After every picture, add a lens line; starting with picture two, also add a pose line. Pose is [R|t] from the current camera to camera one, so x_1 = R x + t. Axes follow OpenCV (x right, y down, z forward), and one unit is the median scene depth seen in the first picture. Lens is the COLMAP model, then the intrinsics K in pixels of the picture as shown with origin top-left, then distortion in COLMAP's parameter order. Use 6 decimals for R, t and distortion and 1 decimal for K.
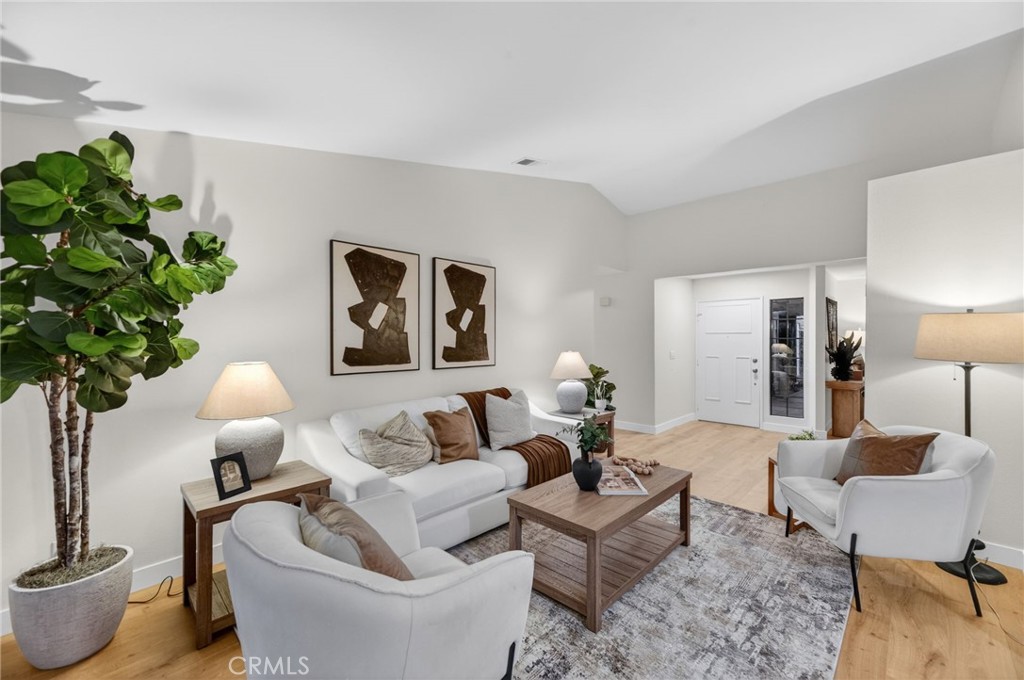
lens RADIAL K [[417.4, 0, 513.8], [0, 417.4, 341.9], [0, 0, 1]] dist [0.017955, -0.003350]
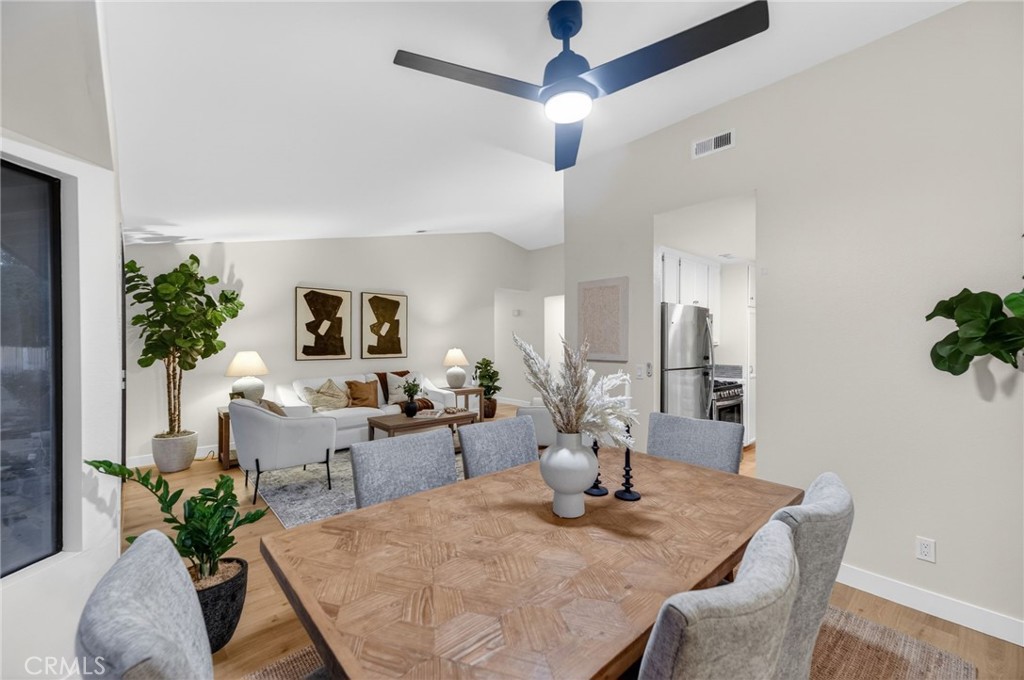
lens RADIAL K [[417.4, 0, 508.4], [0, 417.4, 339.6], [0, 0, 1]] dist [0.017955, -0.003350]
pose [[0.997363, 0.000946, -0.072574, 0.842392], [-0.001427, 0.999977, -0.006574, -0.001112], [0.072566, 0.006660, 0.997341, -1.029830]]
